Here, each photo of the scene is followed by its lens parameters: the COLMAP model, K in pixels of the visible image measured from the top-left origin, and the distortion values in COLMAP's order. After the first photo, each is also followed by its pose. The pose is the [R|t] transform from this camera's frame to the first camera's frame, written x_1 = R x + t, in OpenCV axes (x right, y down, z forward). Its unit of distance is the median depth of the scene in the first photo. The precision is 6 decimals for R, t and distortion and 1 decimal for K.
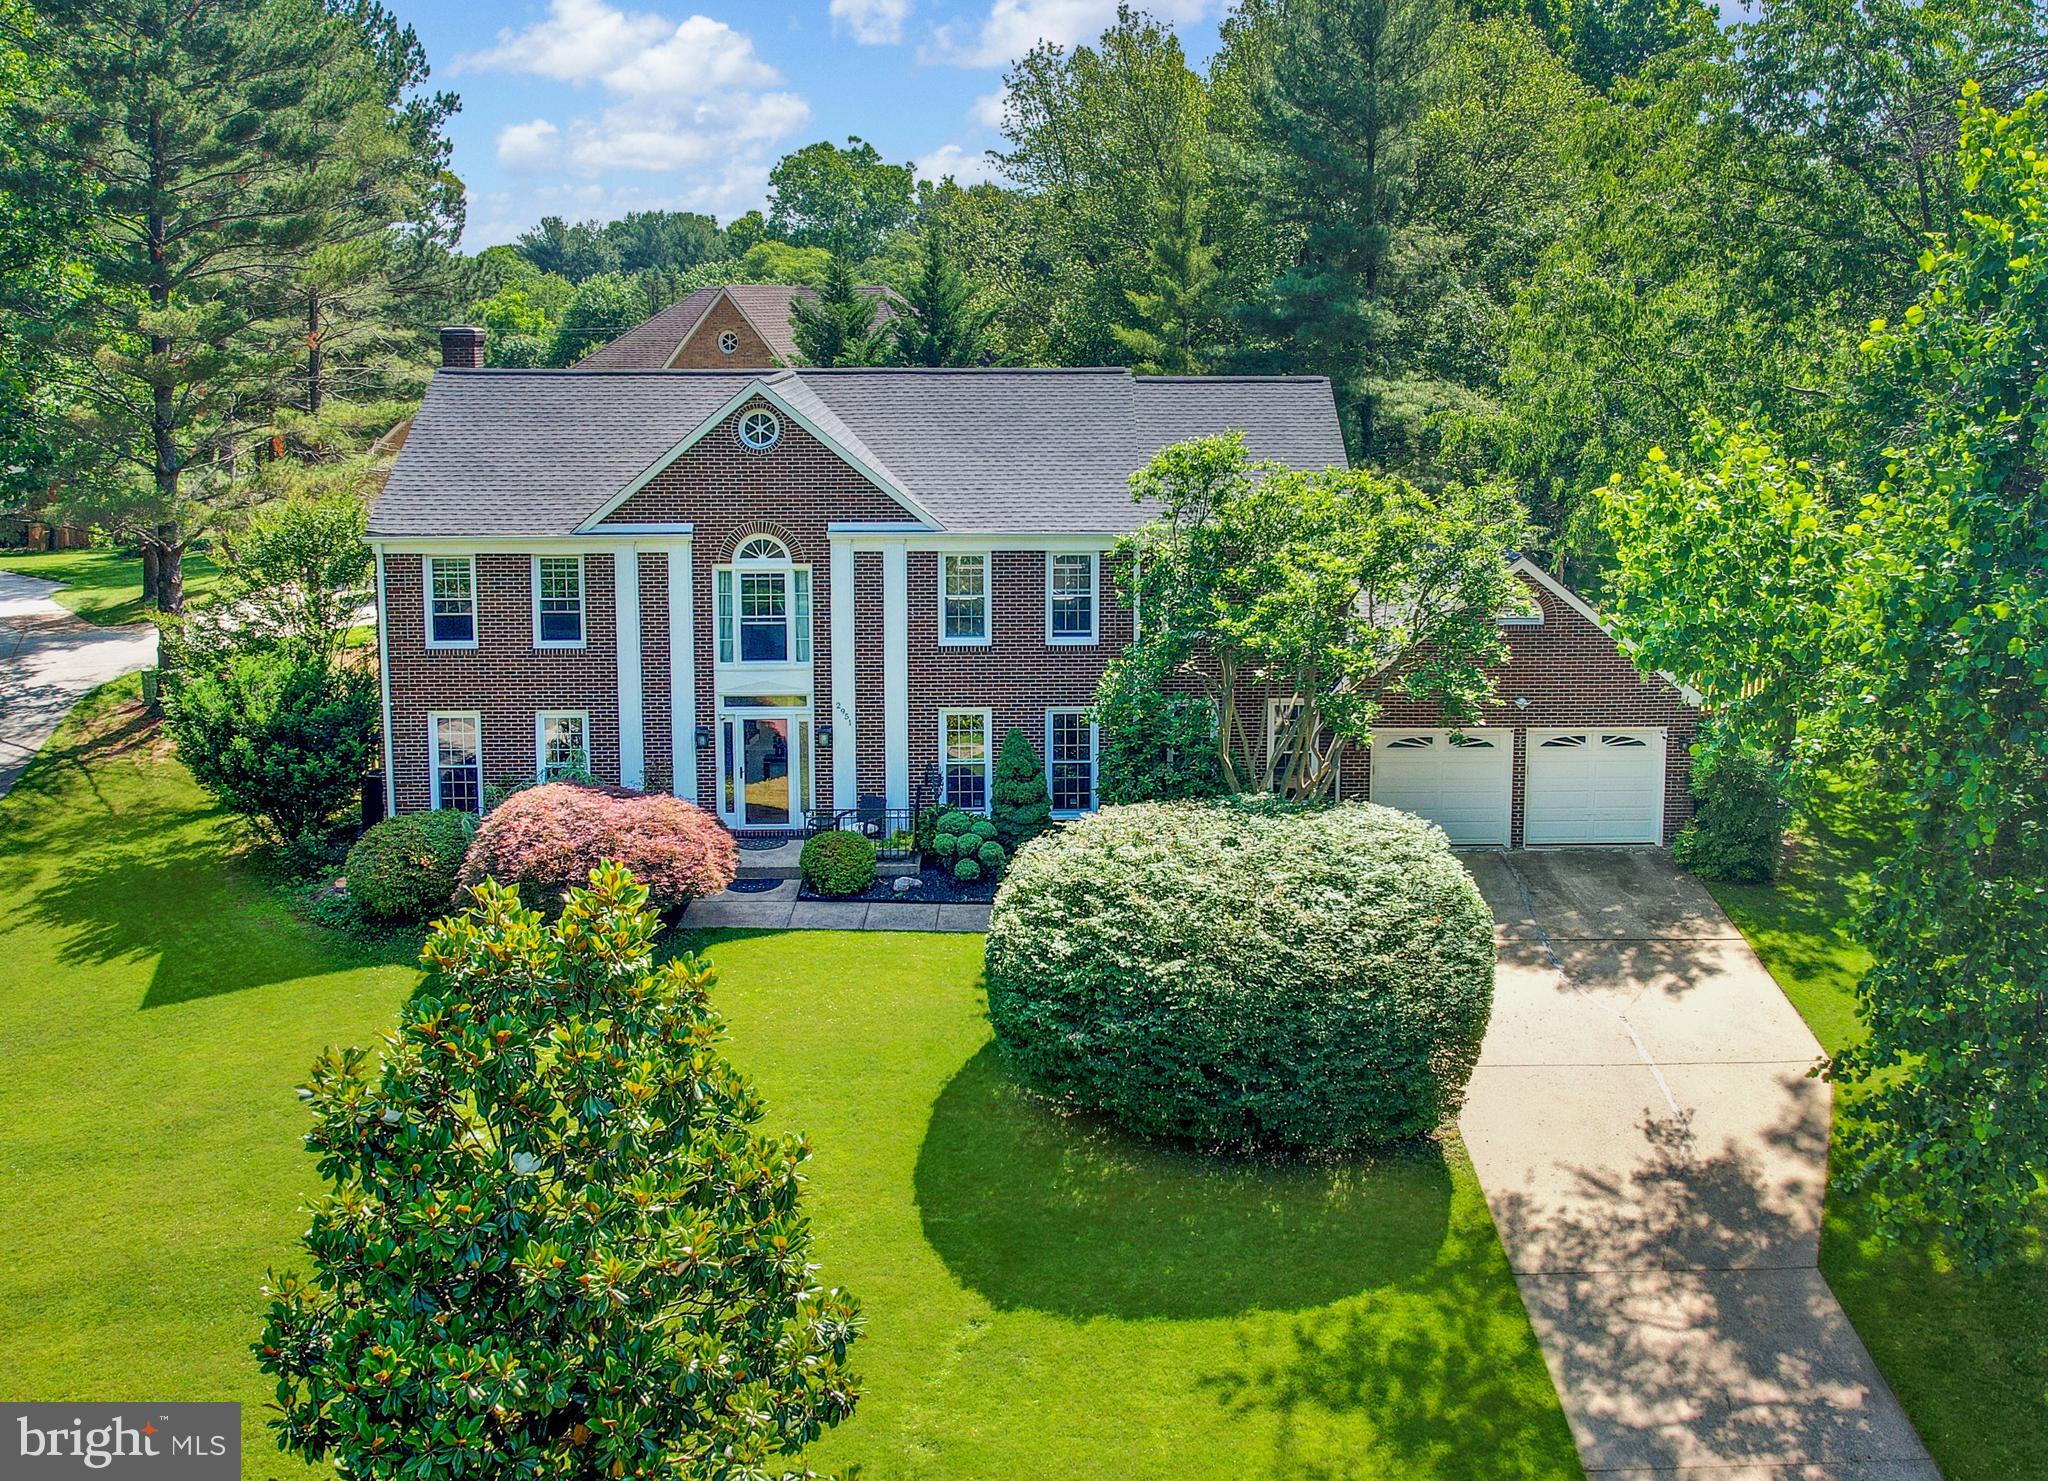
lens RADIAL K [[1998.2, 0, 1024.0], [0, 1998.2, 740.5], [0, 0, 1]] dist [-0.043804, -0.004000]
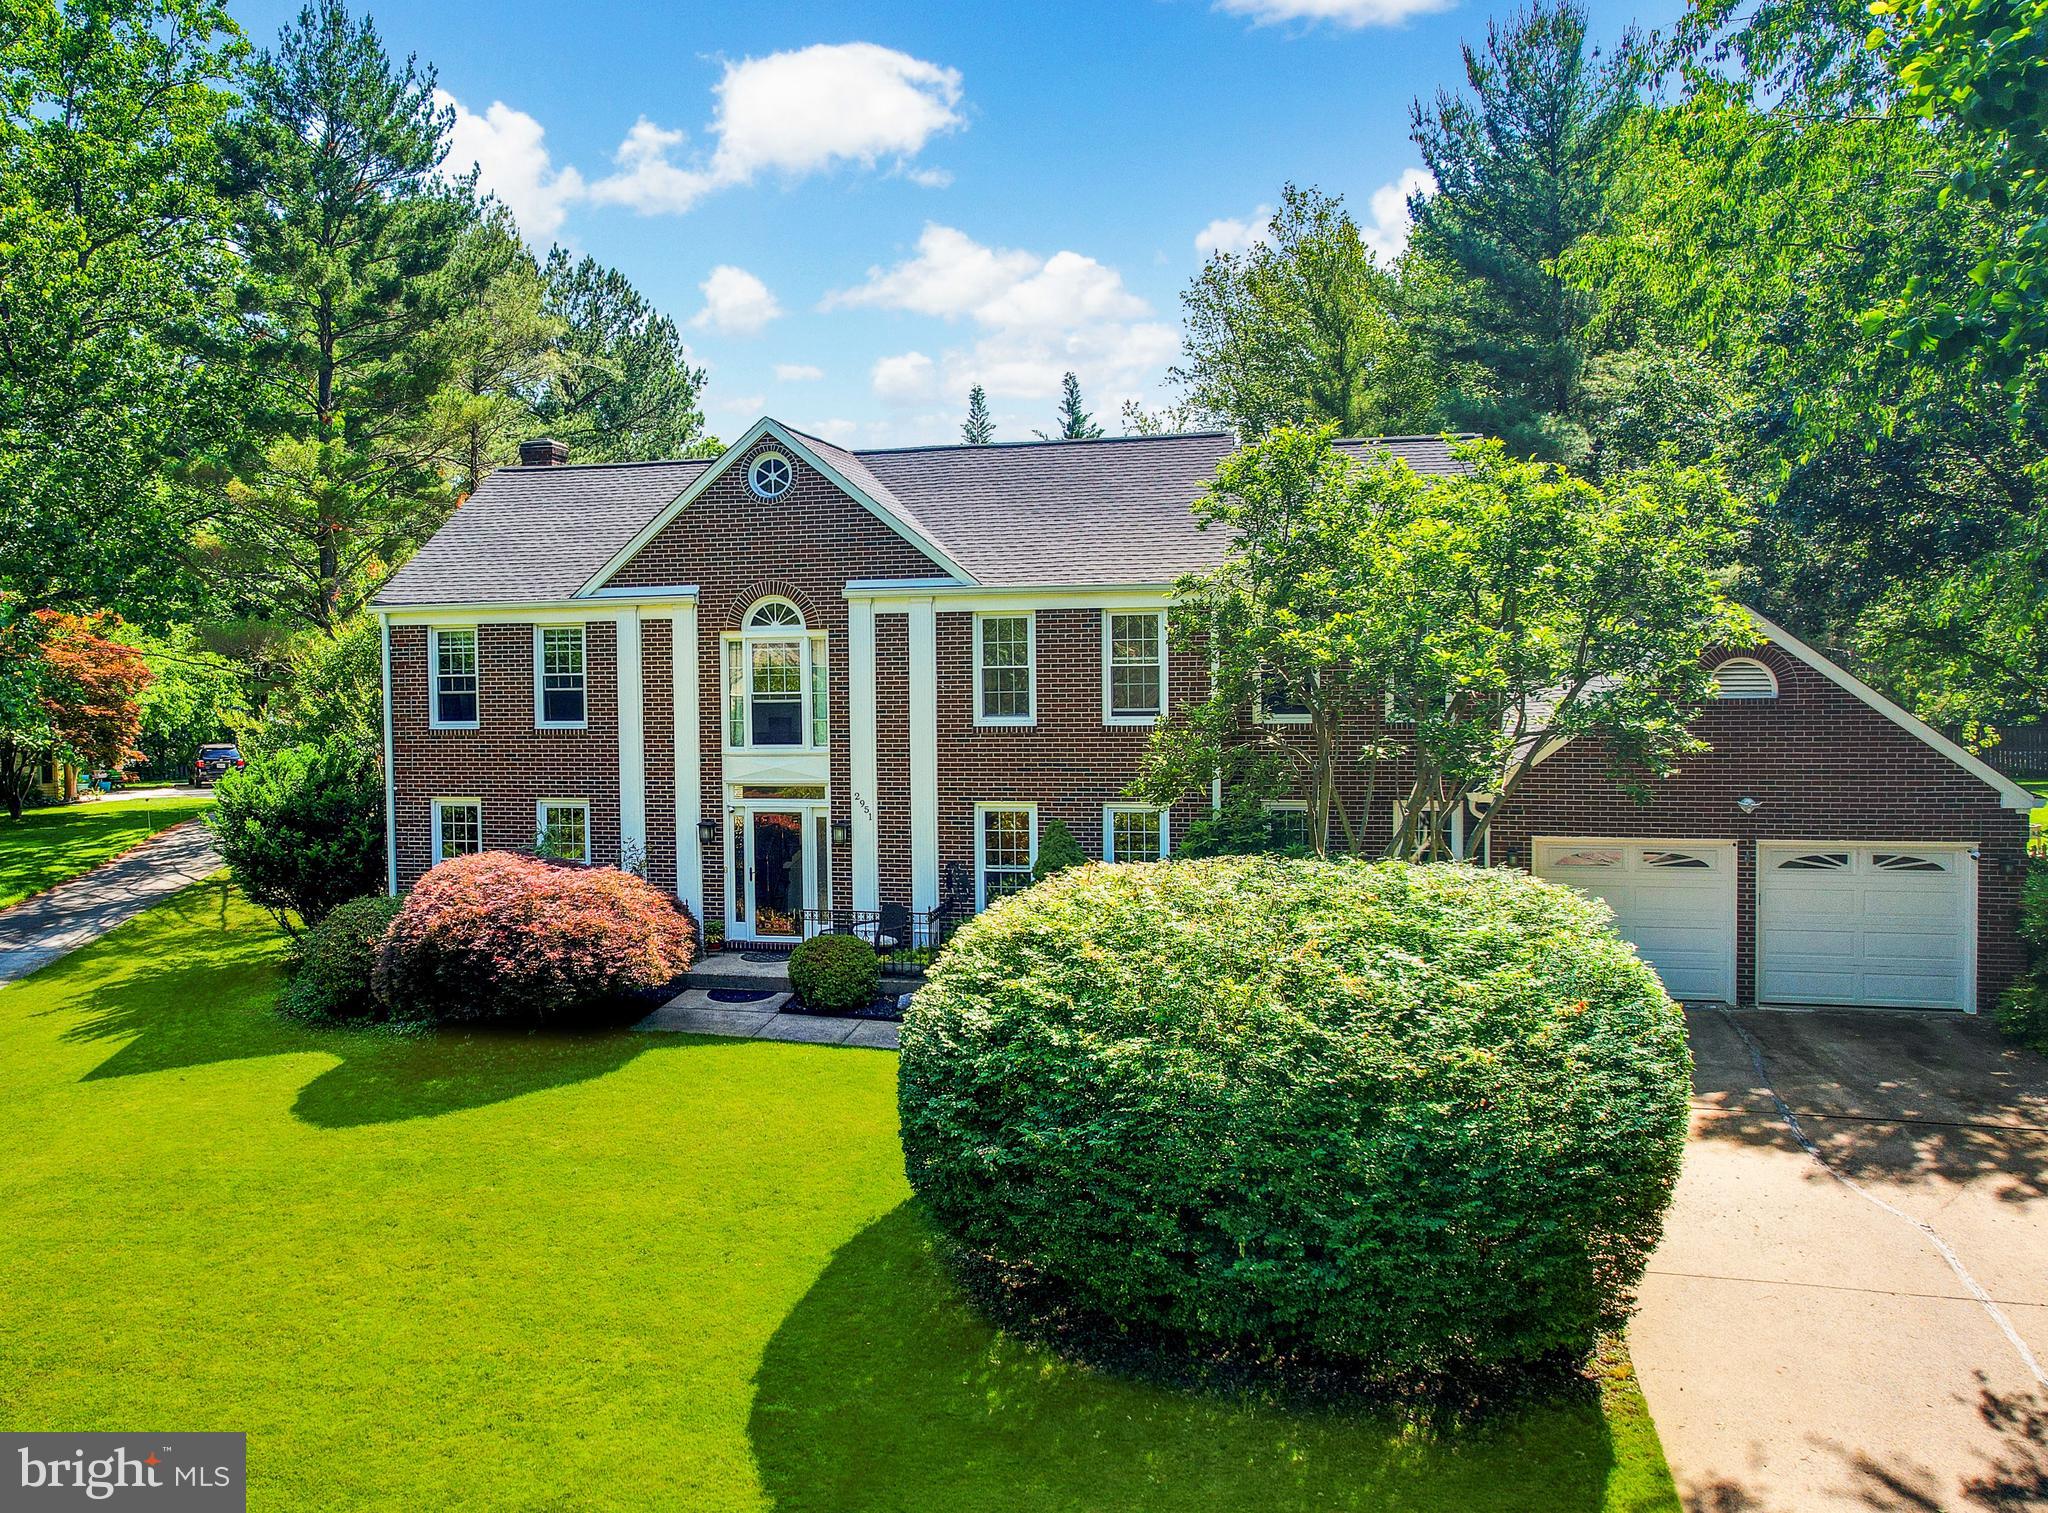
lens RADIAL K [[1611.3, 0, 783.7], [0, 1611.3, 830.8], [0, 0, 1]] dist [-0.083656, 0.070079]
pose [[0.949045, 0.012941, -0.314875, 0.099723], [-0.052879, 0.991530, -0.118629, 0.084929], [0.310673, 0.129235, 0.941690, 0.357339]]
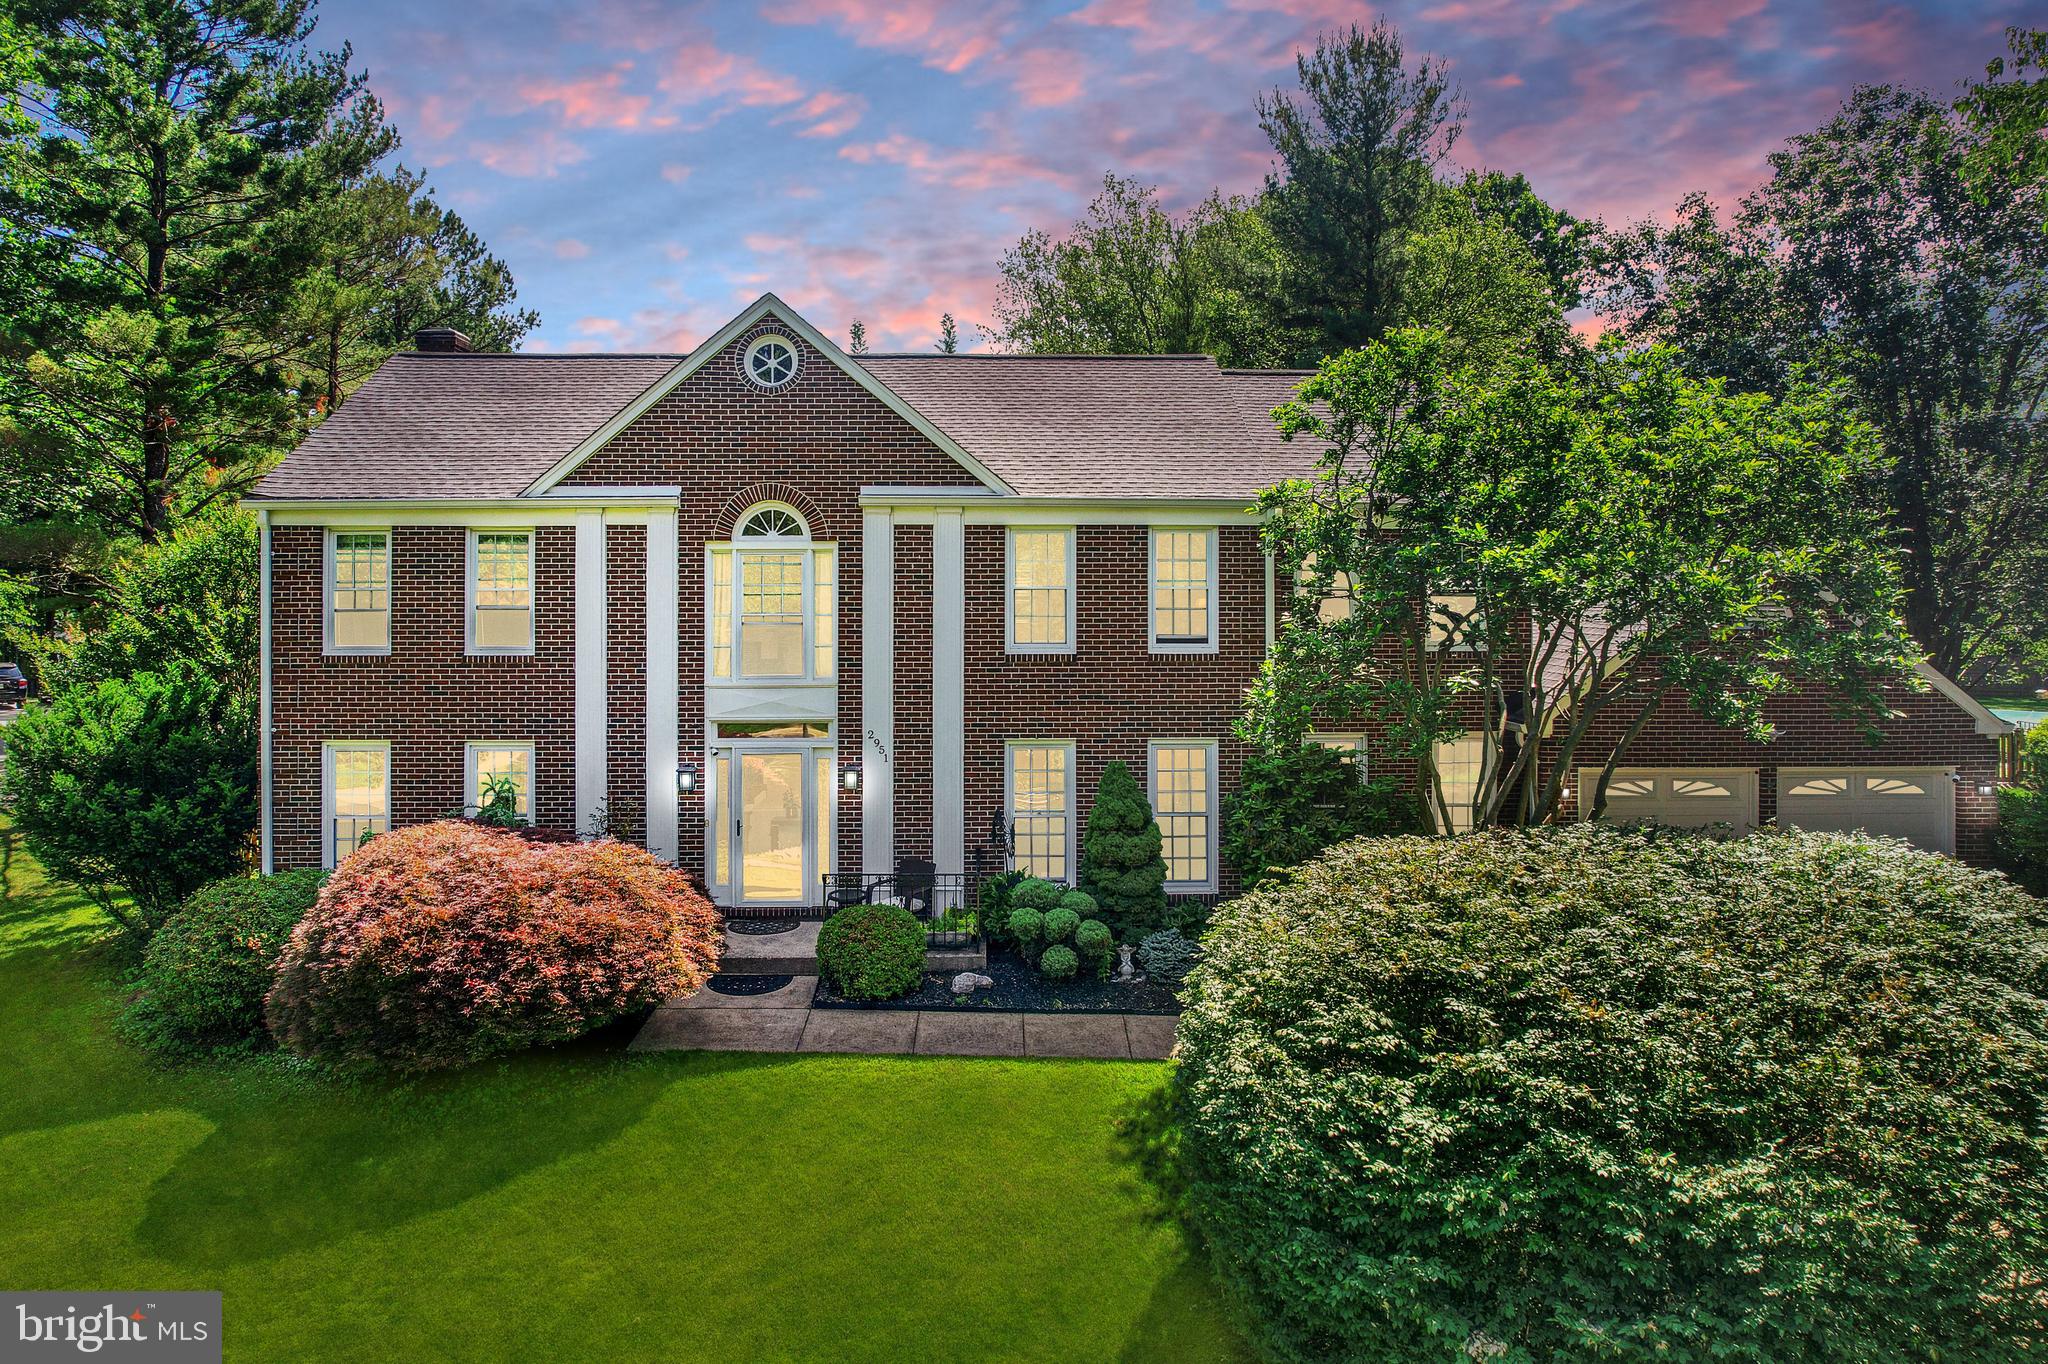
lens RADIAL K [[1288.6, 0, 923.6], [0, 1288.6, 635.5], [0, 0, 1]] dist [-0.066208, 0.058534]
pose [[0.999704, -0.005066, -0.023777, -0.064855], [0.000288, 0.980444, -0.196800, 0.042133], [0.024309, 0.196735, 0.980155, 0.551452]]
